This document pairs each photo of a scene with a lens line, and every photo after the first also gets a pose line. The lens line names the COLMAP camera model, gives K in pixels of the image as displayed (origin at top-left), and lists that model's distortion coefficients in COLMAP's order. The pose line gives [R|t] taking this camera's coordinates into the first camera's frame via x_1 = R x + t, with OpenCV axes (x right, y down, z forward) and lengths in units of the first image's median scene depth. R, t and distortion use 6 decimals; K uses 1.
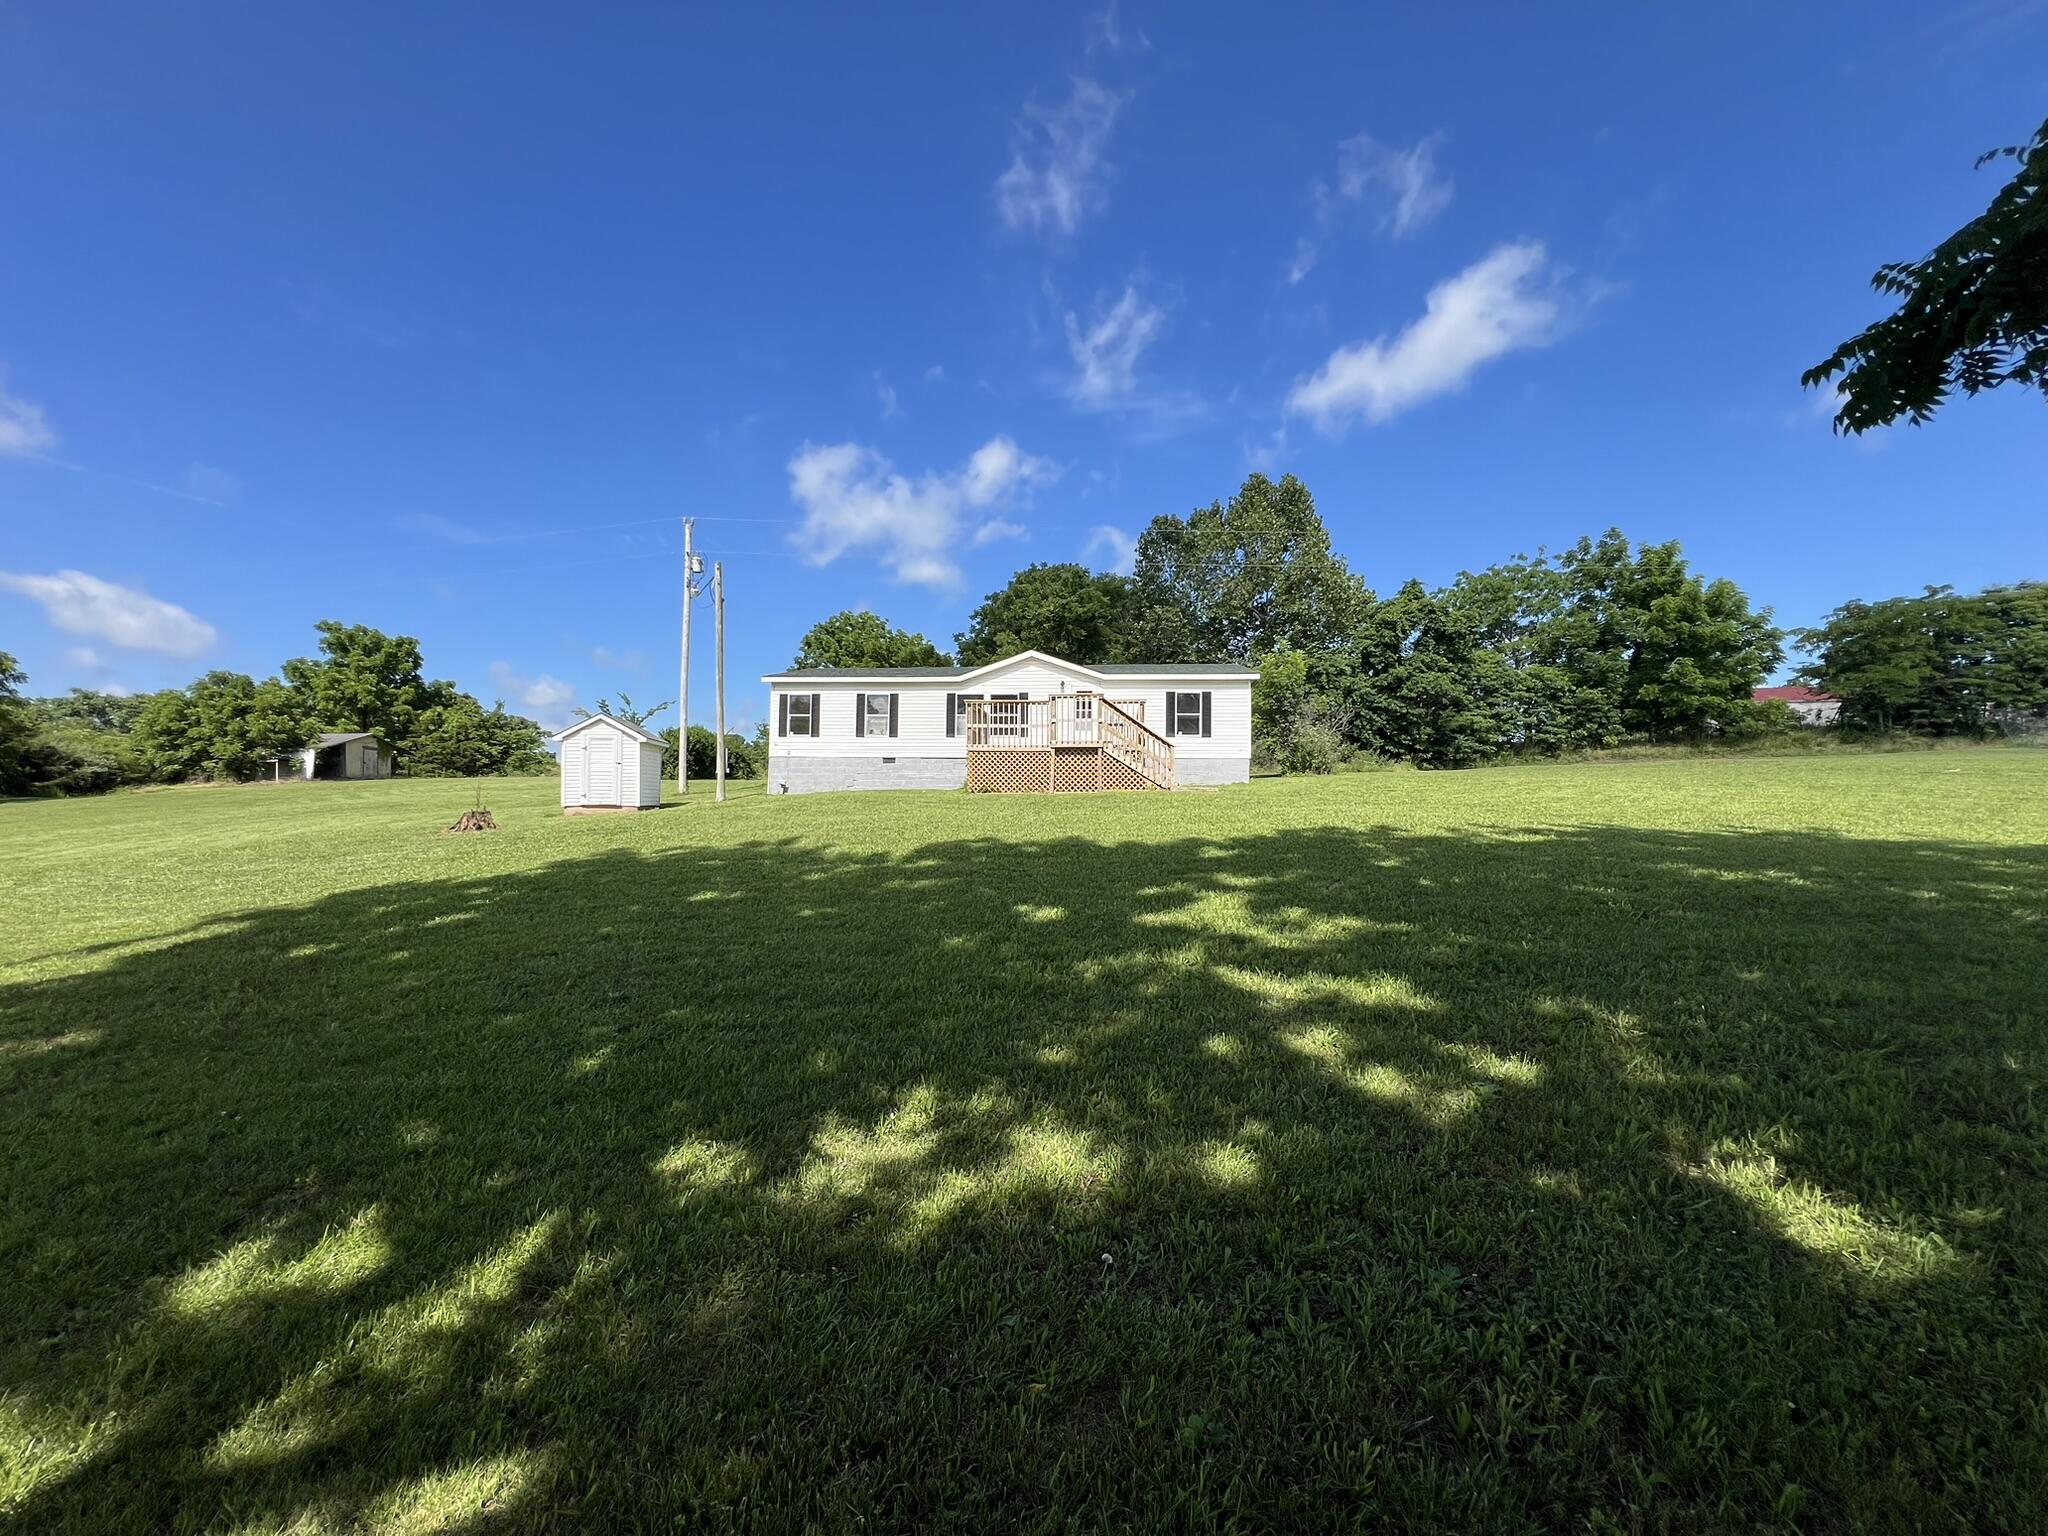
lens RADIAL K [[817.0, 0, 1027.3], [0, 817.0, 771.2], [0, 0, 1]] dist [-0.000190, 0.000179]
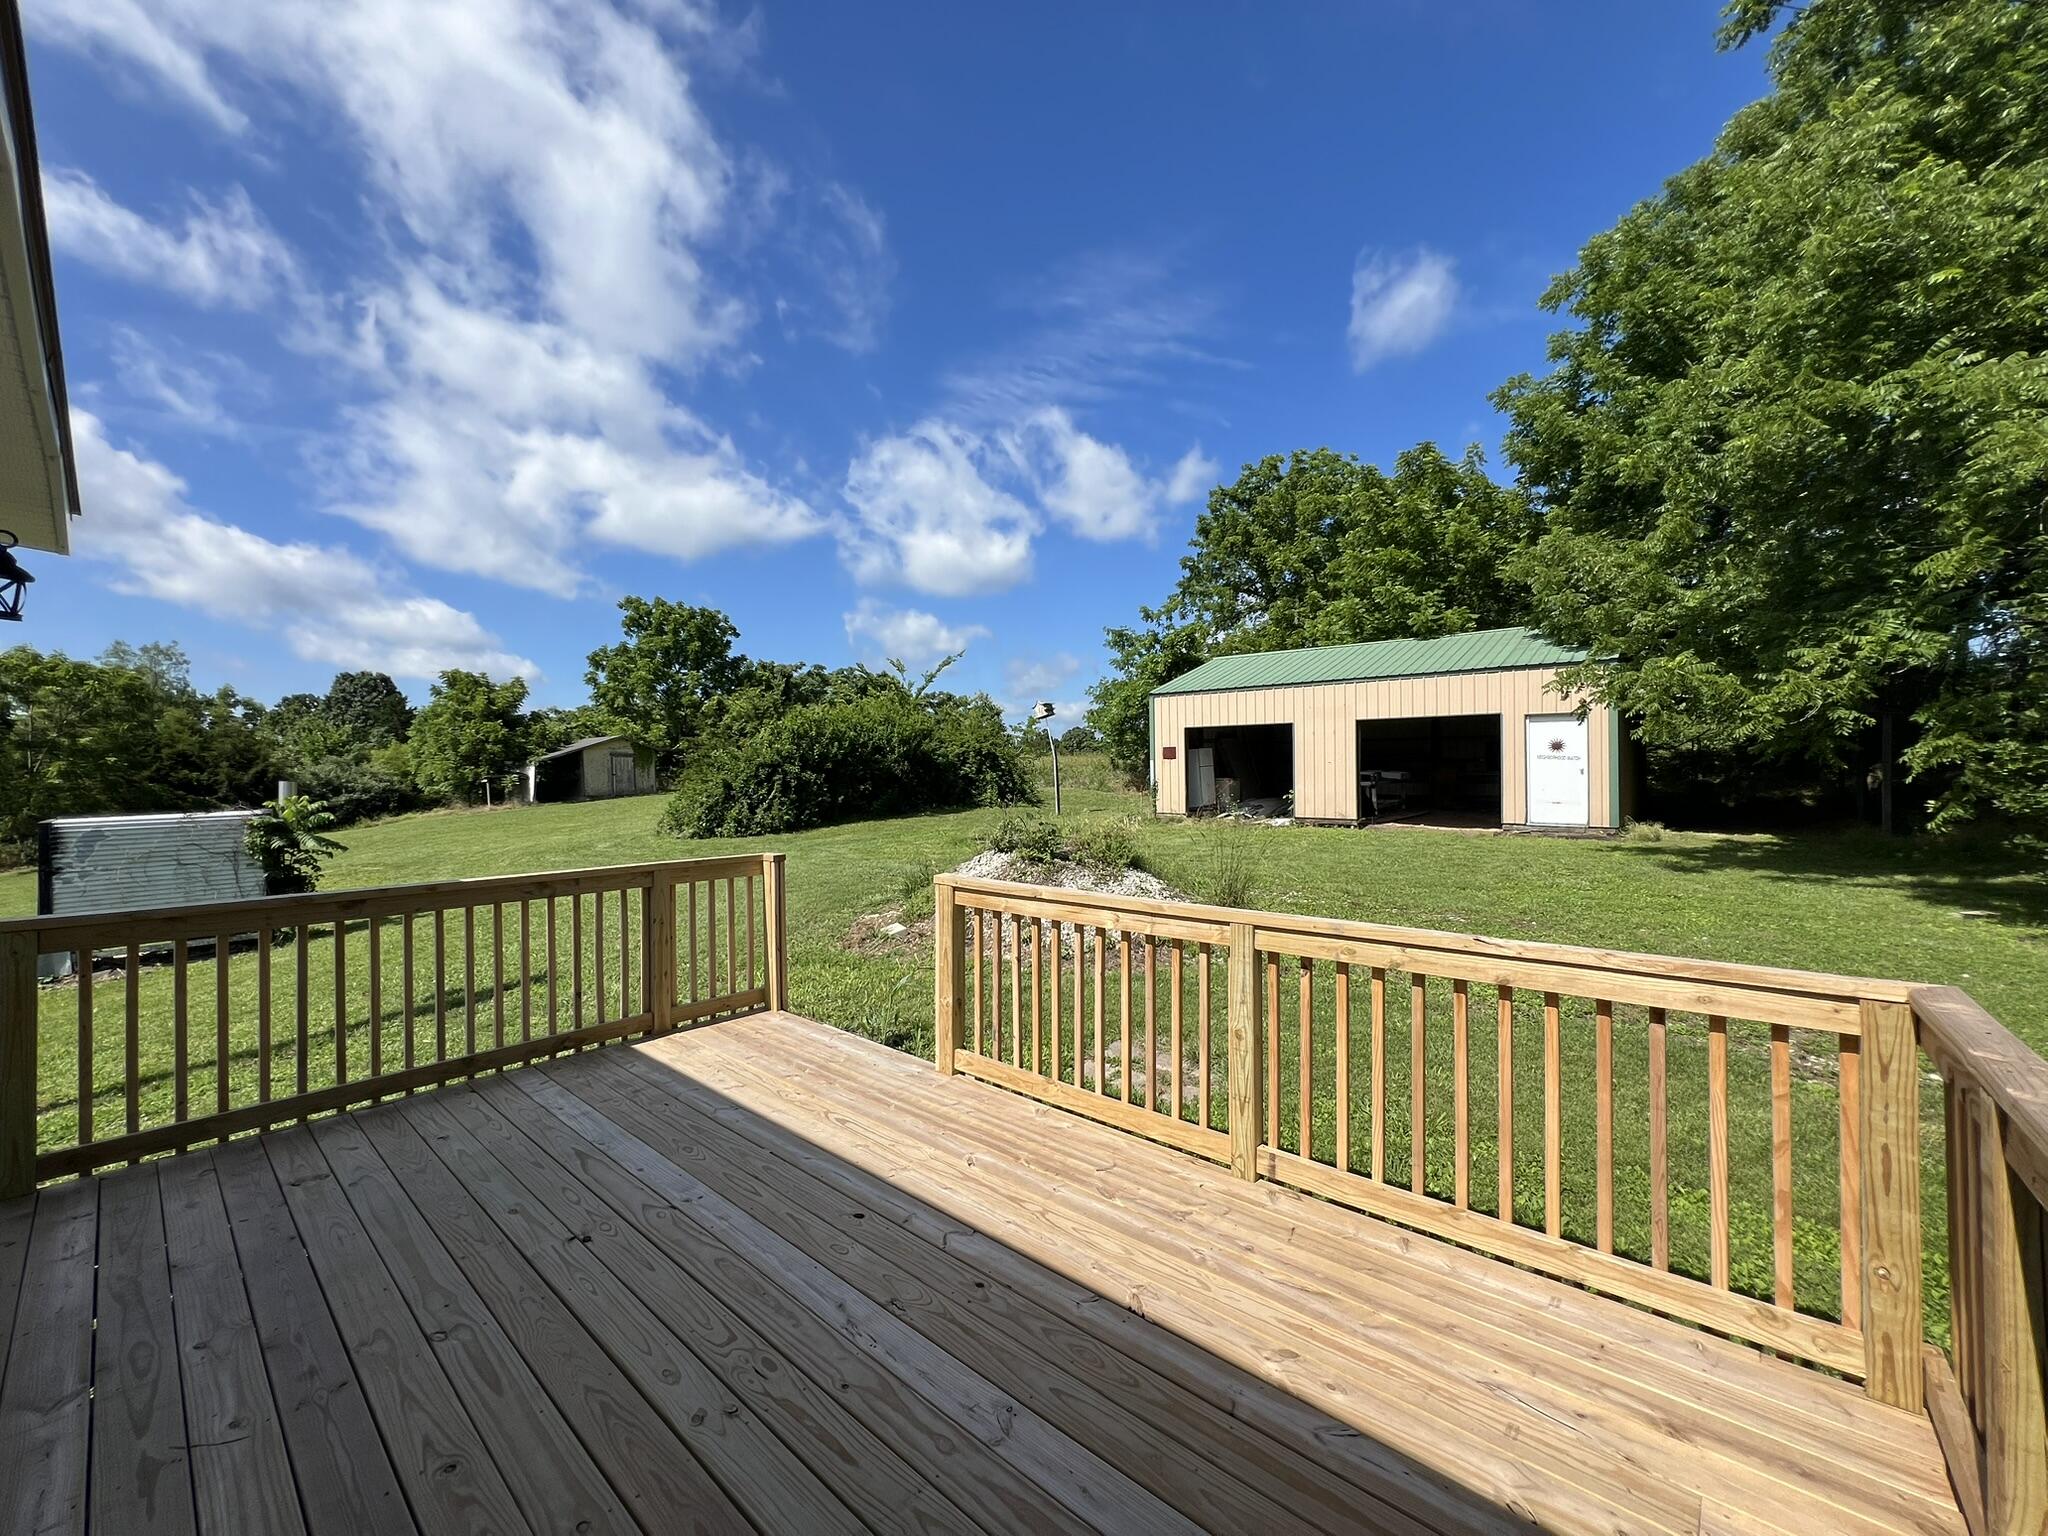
lens RADIAL K [[823.0, 0, 1033.7], [0, 823.0, 771.9], [0, 0, 1]] dist [0.001562, -0.000299]
pose [[0.811711, -0.010740, -0.583960, -0.051574], [0.044556, 0.998056, 0.043578, -0.031365], [0.582357, -0.061392, 0.810612, 0.664930]]
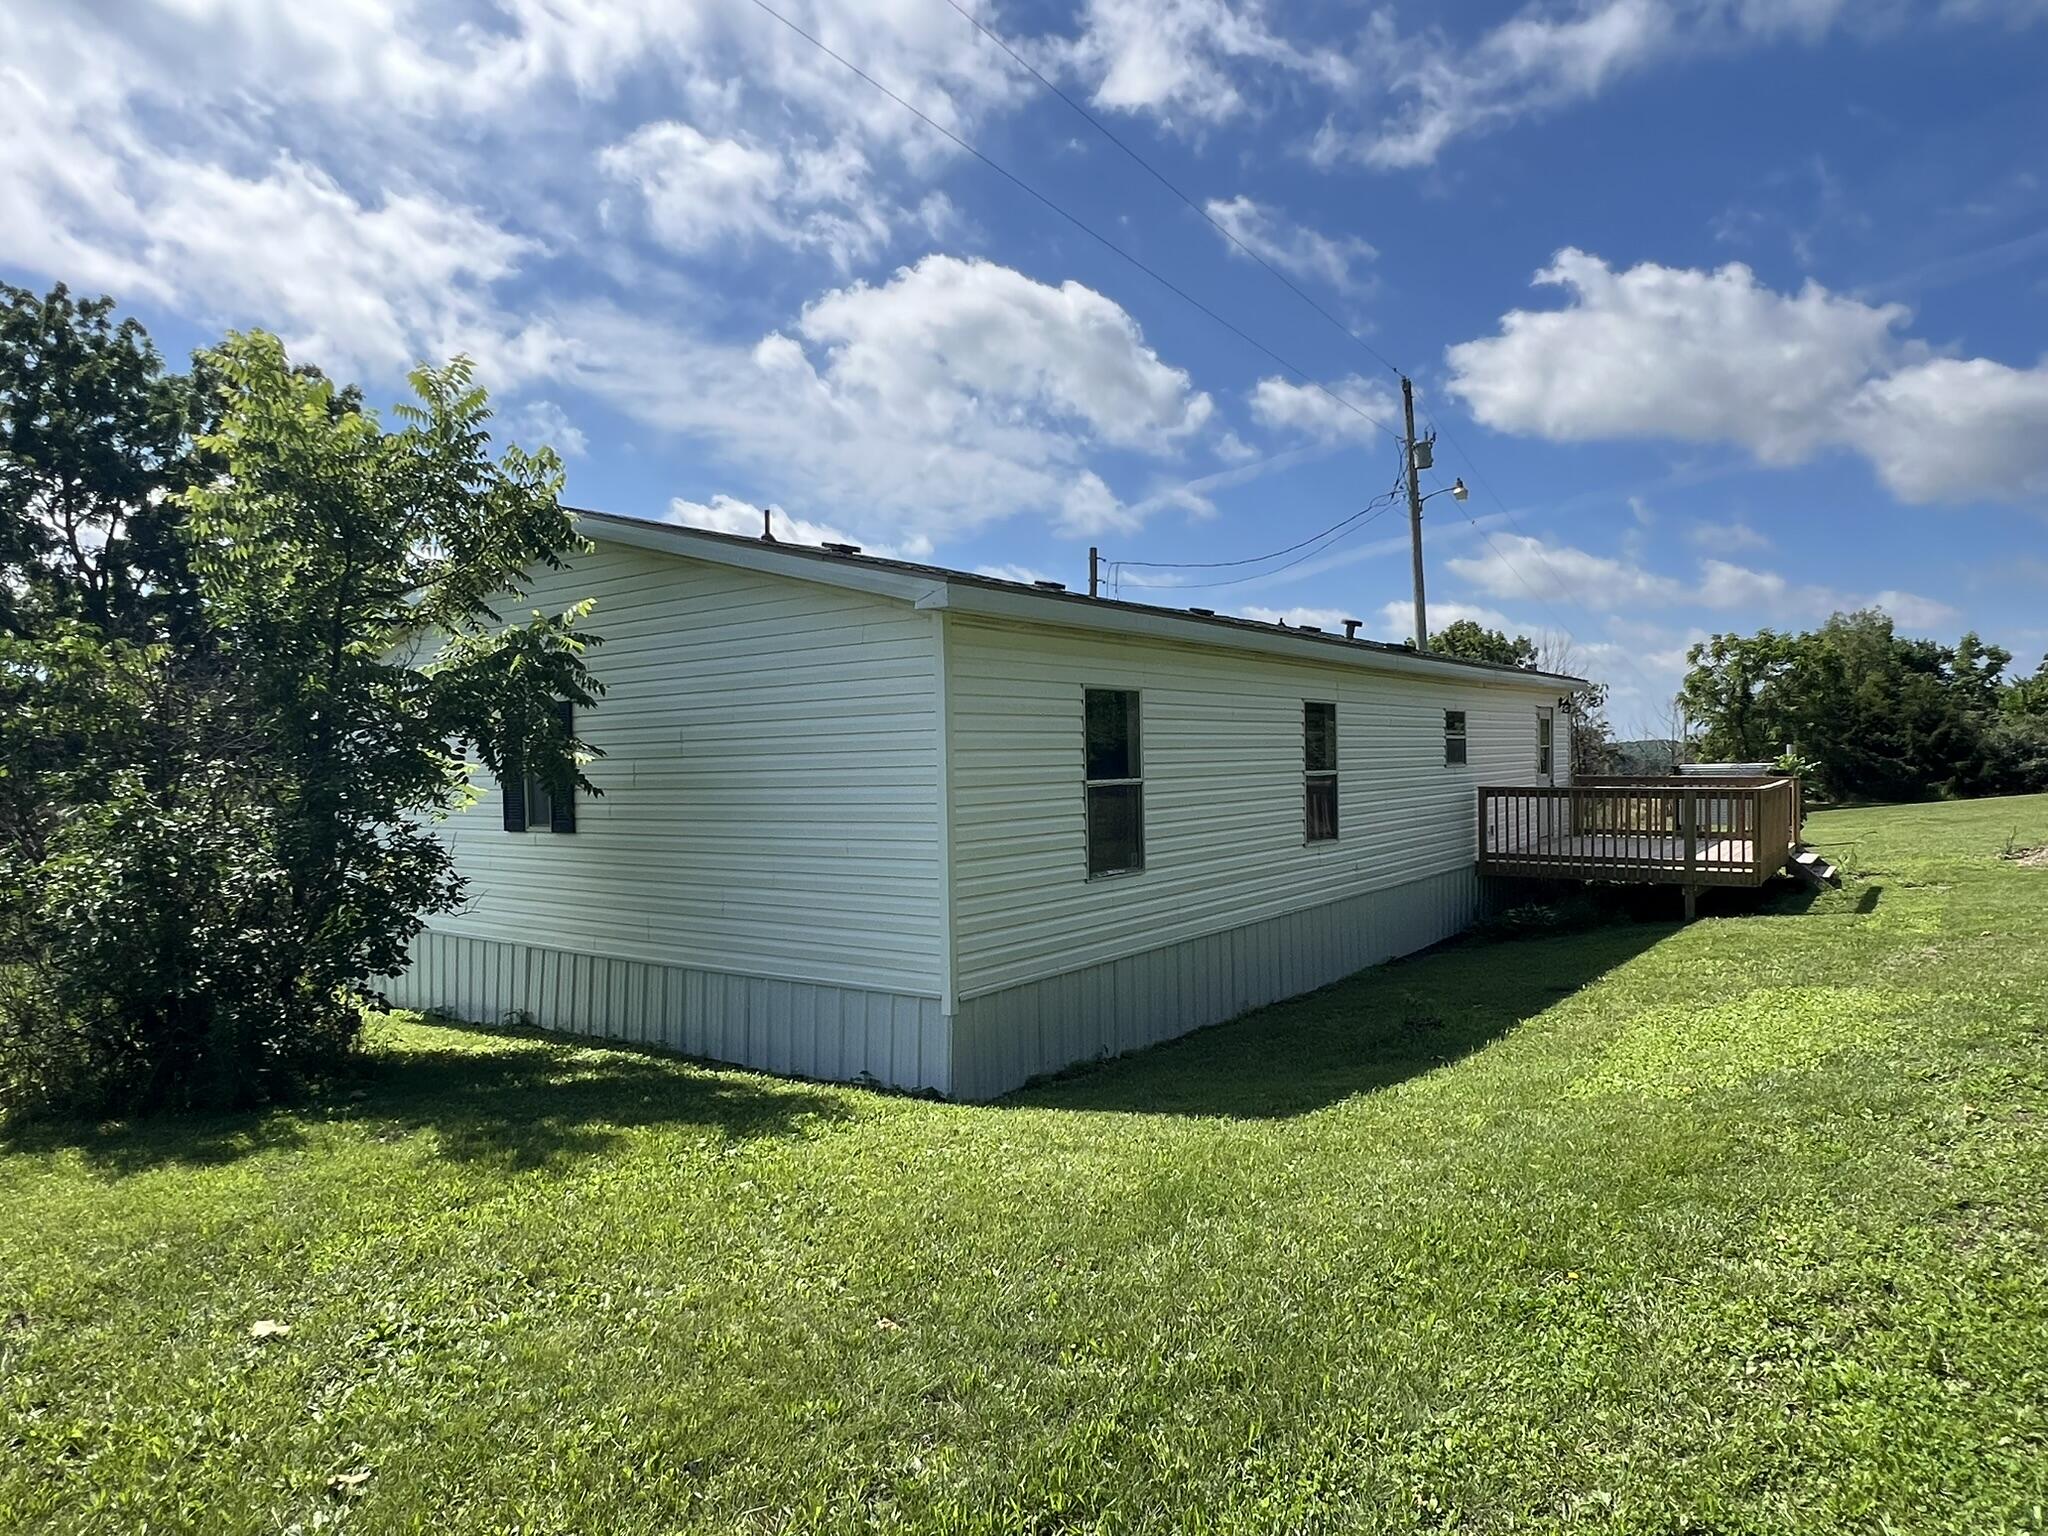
lens RADIAL K [[1208.7, 0, 1033.4], [0, 1208.7, 775.1], [0, 0, 1]] dist [-0.001009, 0.001891]
pose [[-0.511384, 0.020438, -0.859109, 0.259856], [0.053378, 0.998542, -0.008018, -0.027831], [0.857693, -0.049958, -0.511729, 0.717906]]
